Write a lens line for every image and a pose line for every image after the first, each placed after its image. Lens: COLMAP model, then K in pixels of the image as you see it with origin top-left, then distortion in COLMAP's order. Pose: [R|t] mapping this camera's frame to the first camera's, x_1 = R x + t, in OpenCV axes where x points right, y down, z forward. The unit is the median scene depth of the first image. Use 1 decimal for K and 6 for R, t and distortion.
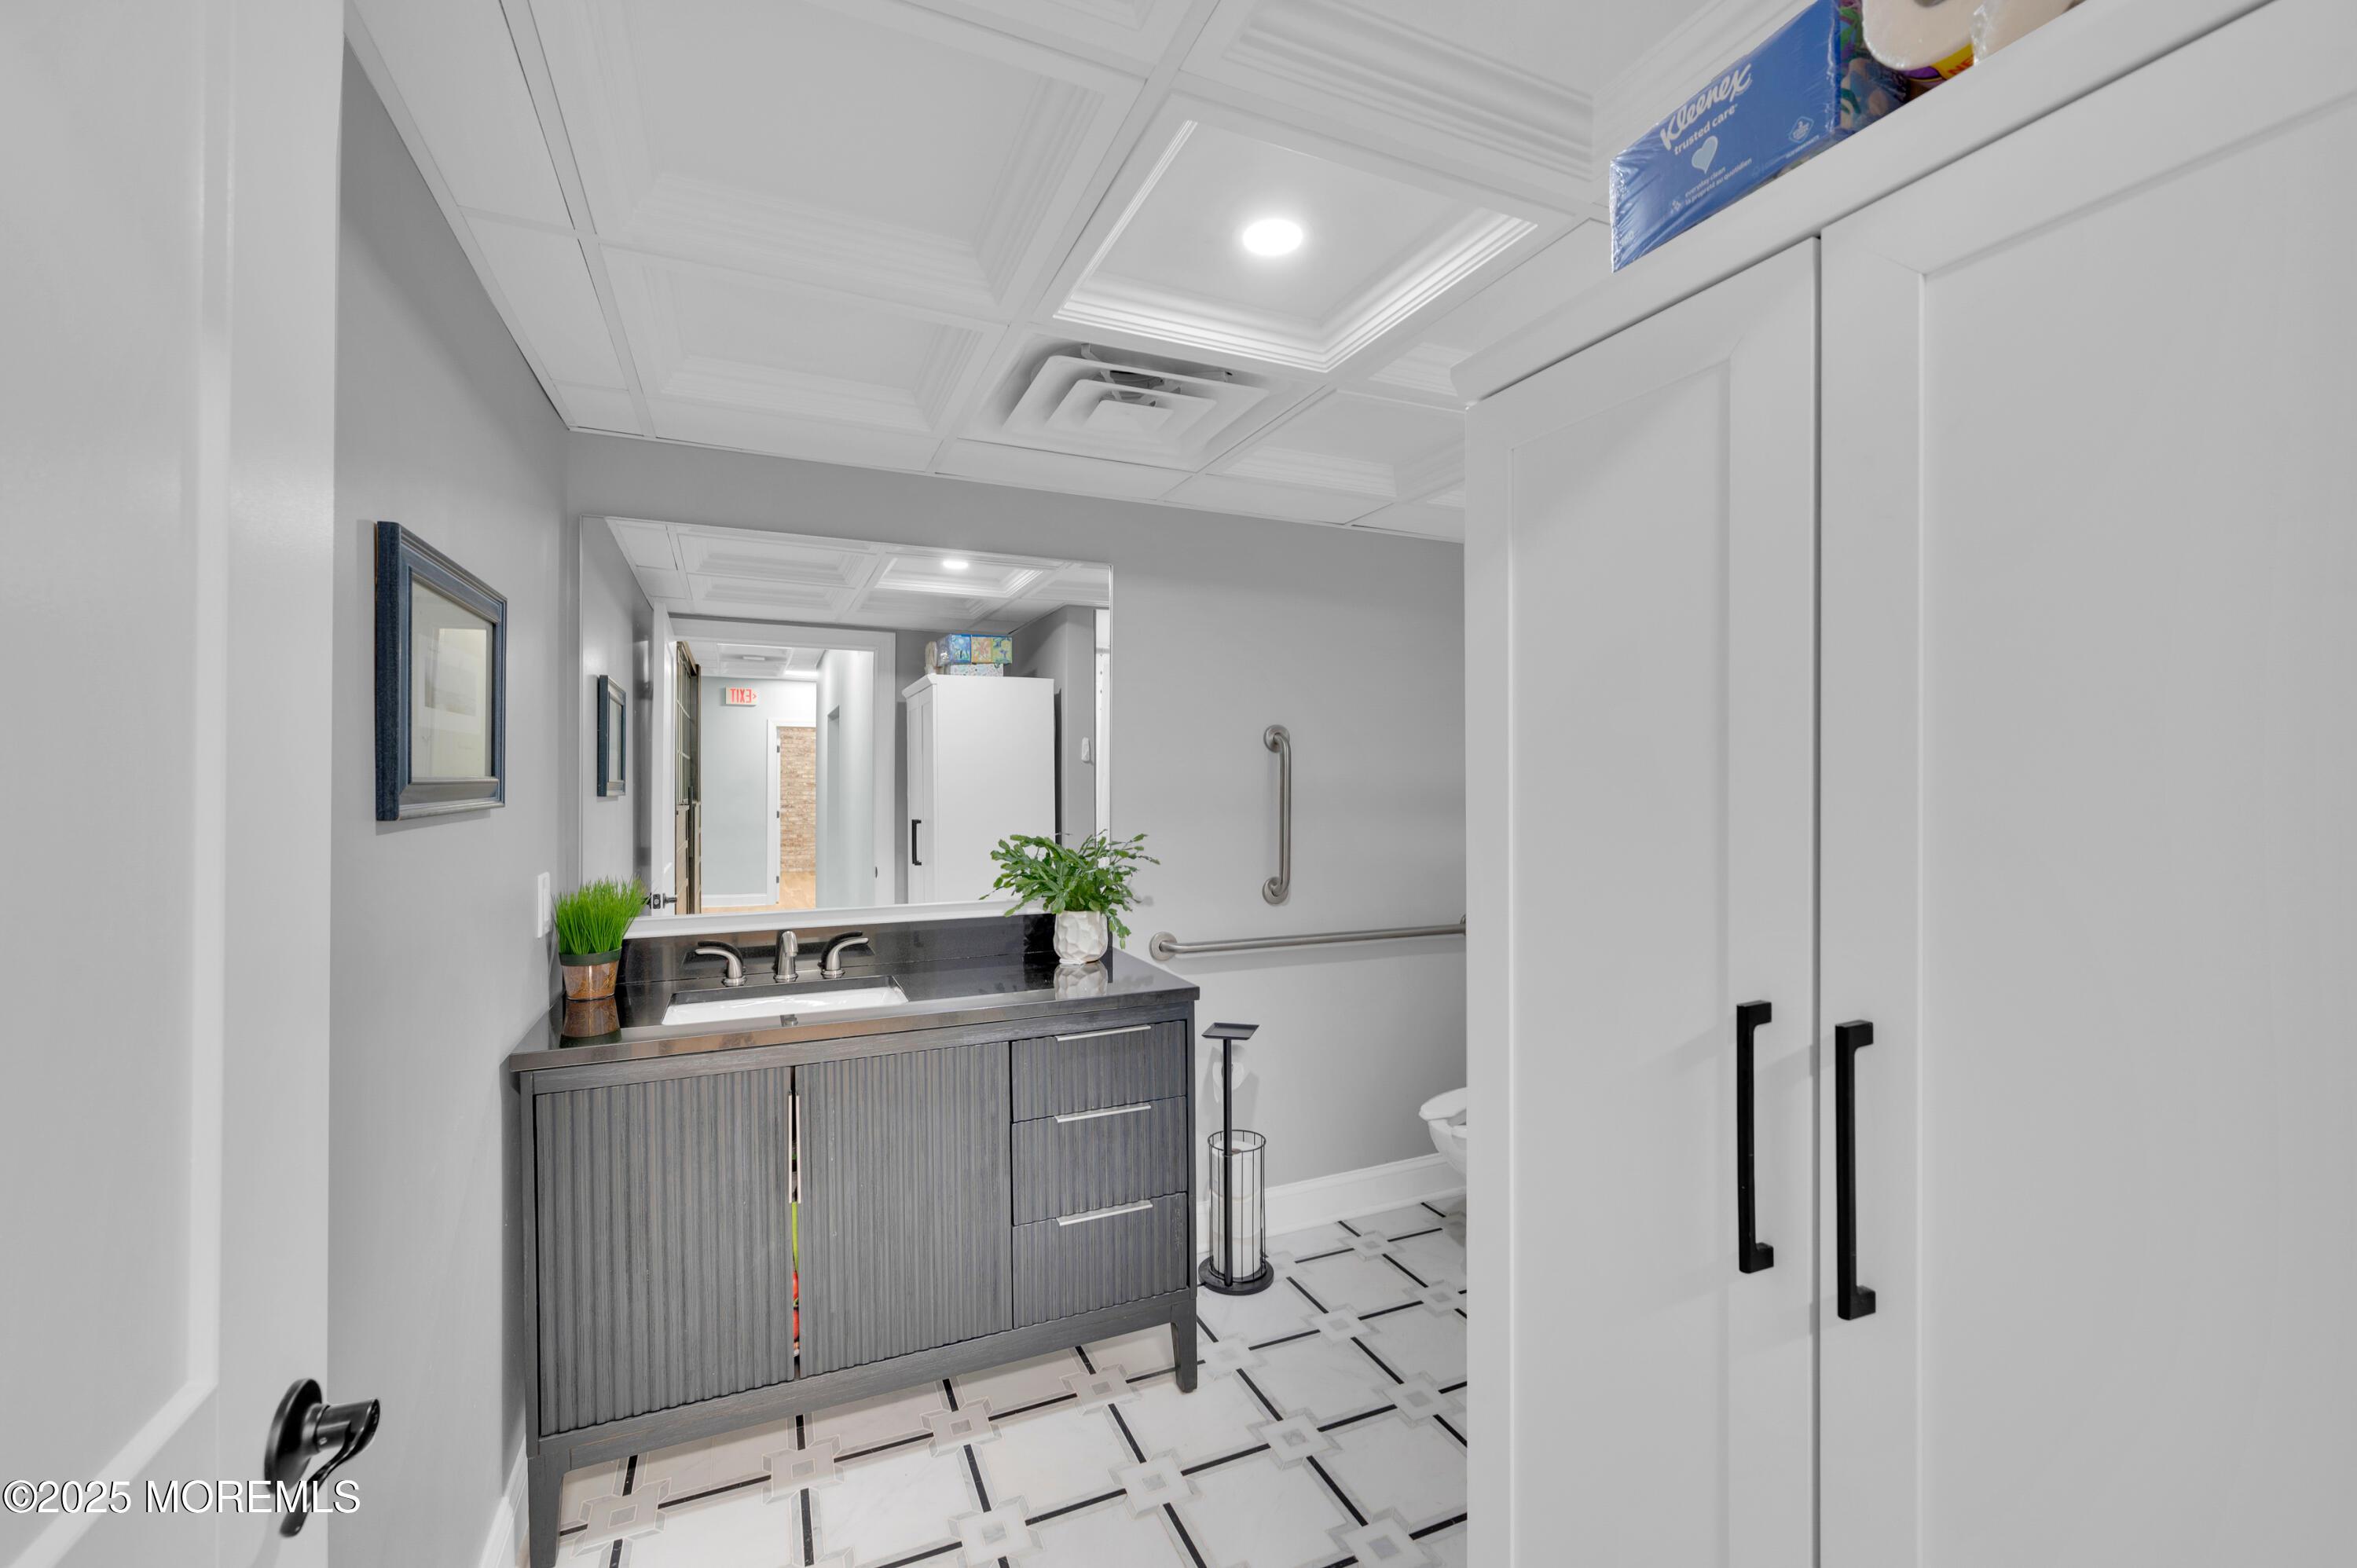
lens RADIAL K [[949.2, 0, 1178.5], [0, 949.2, 784.0], [0, 0, 1]] dist [-0.001673, -0.000061]
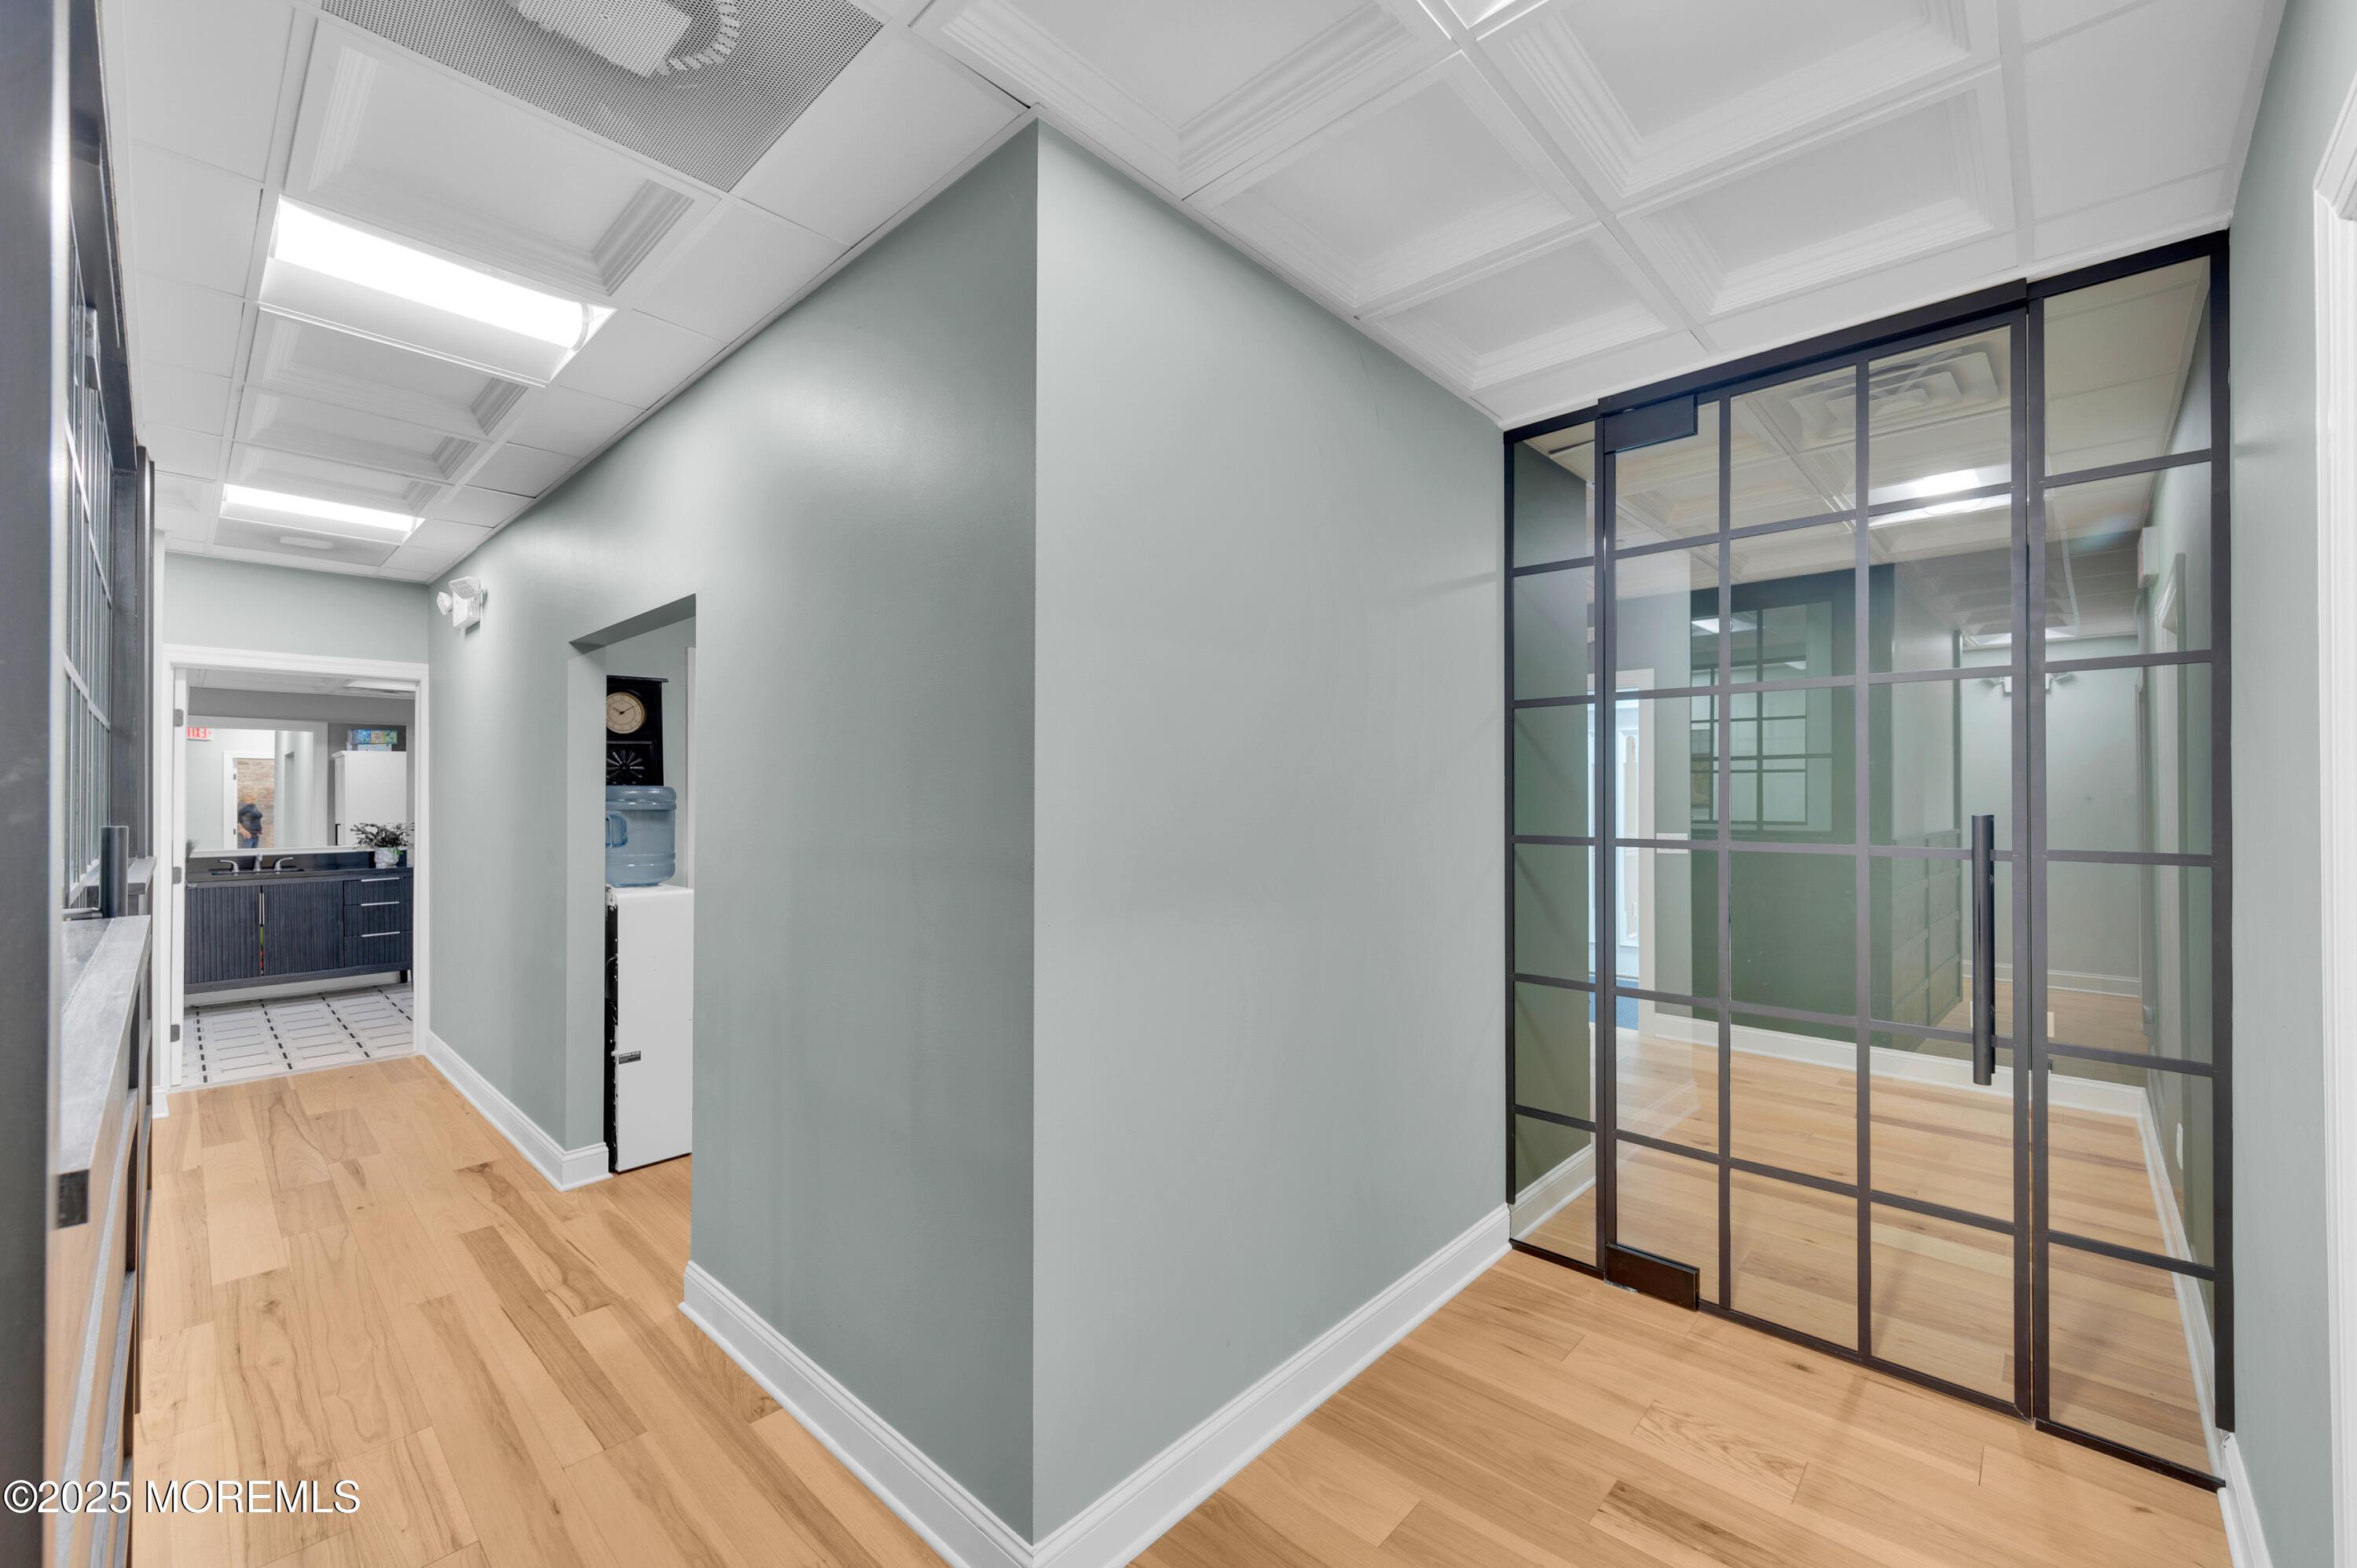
lens RADIAL K [[949.2, 0, 1178.5], [0, 949.2, 784.0], [0, 0, 1]] dist [-0.001673, -0.000061]
pose [[0.923450, -0.004215, 0.383696, 0.577207], [0.009555, 0.999882, -0.012011, -0.001764], [-0.383600, 0.014758, 0.923382, -1.474684]]
